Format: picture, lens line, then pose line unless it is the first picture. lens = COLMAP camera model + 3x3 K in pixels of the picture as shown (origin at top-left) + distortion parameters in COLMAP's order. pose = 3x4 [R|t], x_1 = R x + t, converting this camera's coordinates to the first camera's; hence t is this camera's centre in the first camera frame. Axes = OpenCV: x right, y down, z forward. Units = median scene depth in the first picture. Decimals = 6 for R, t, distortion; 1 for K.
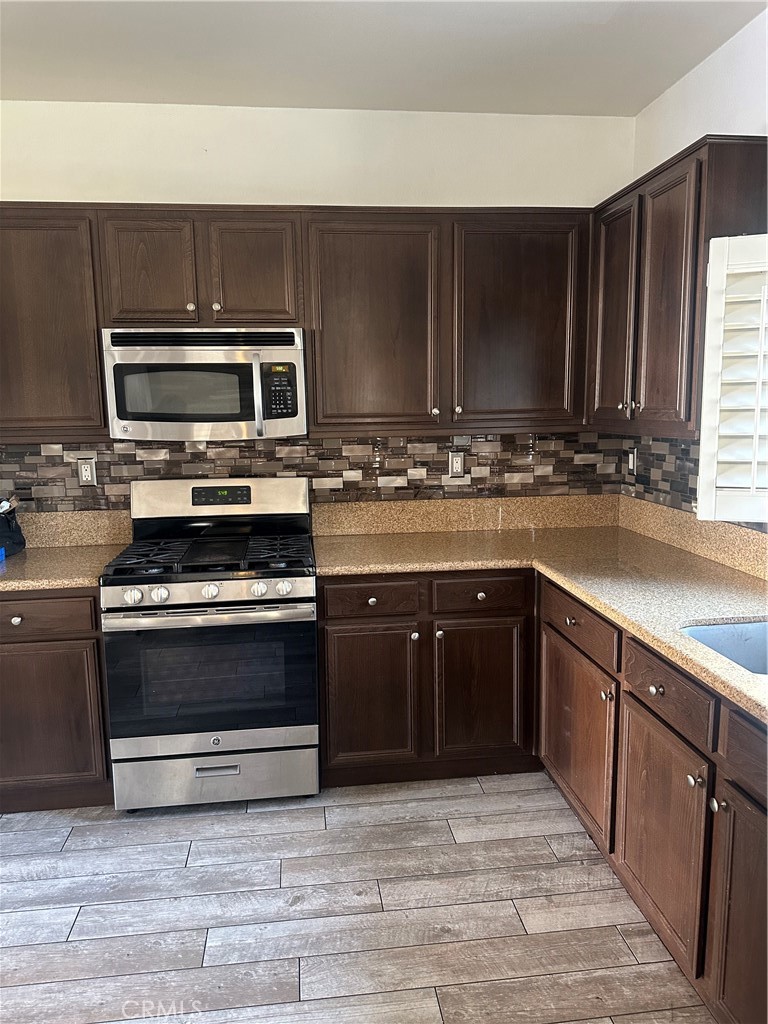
lens RADIAL K [[731.7, 0, 379.8], [0, 731.7, 511.5], [0, 0, 1]] dist [0.096524, -0.101170]
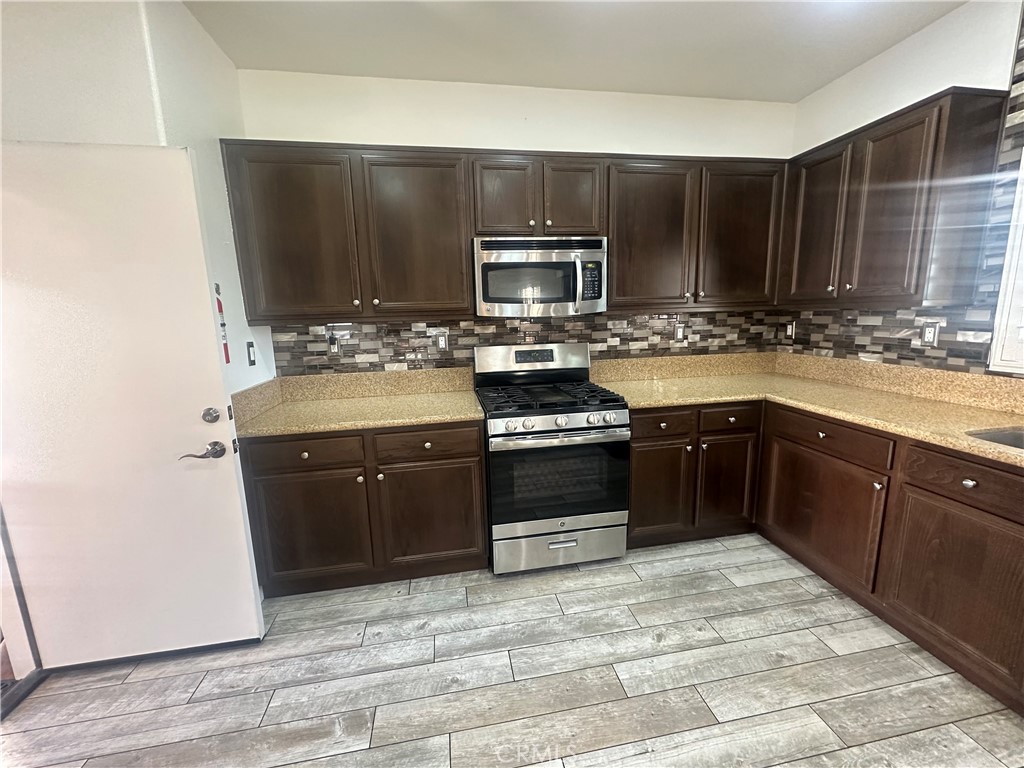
lens RADIAL K [[412.1, 0, 511.3], [0, 412.1, 382.8], [0, 0, 1]] dist [0.010309, -0.000049]
pose [[0.997608, -0.021987, 0.065528, -0.360866], [0.020688, 0.999577, 0.020439, 0.015635], [-0.065950, -0.019034, 0.997641, 0.206058]]
